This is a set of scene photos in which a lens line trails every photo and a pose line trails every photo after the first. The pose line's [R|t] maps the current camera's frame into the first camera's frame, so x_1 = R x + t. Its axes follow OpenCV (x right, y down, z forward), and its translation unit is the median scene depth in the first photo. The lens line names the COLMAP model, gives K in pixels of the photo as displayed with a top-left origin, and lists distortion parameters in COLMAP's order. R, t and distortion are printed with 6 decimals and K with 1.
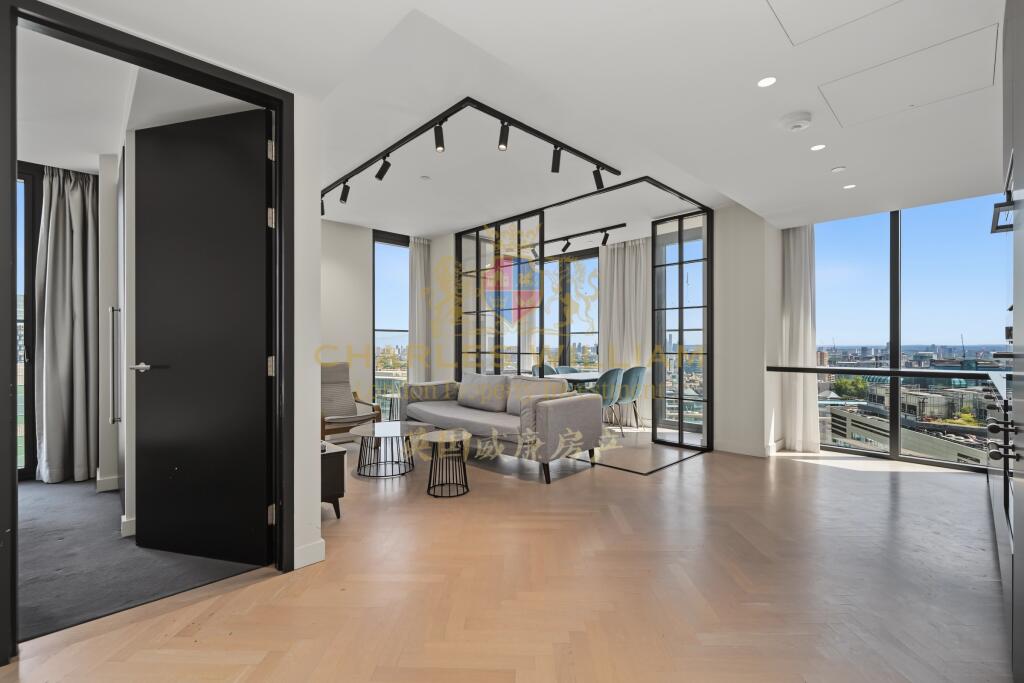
lens RADIAL K [[443.0, 0, 512.0], [0, 443.0, 341.5], [0, 0, 1]] dist [-0.001974, -0.000365]
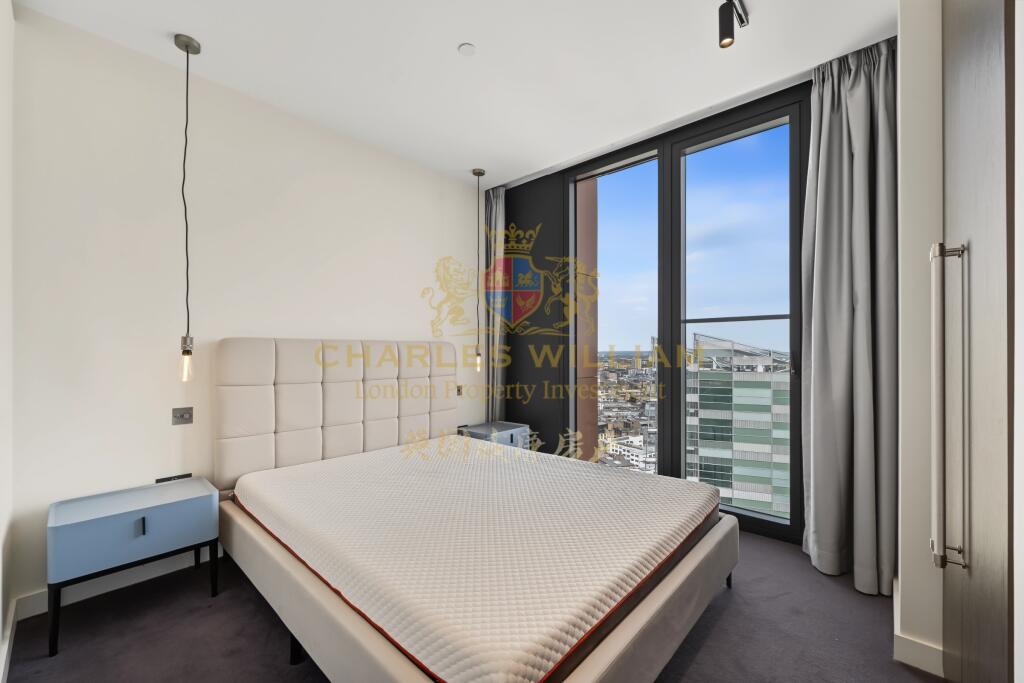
lens RADIAL K [[407.8, 0, 512.0], [0, 407.8, 341.5], [0, 0, 1]] dist [-0.001085, -0.000182]
pose [[0.064824, -0.002353, -0.997894, -0.482270], [-0.001900, 0.999995, -0.002481, -0.000565], [0.997895, 0.002056, 0.064820, 0.511928]]
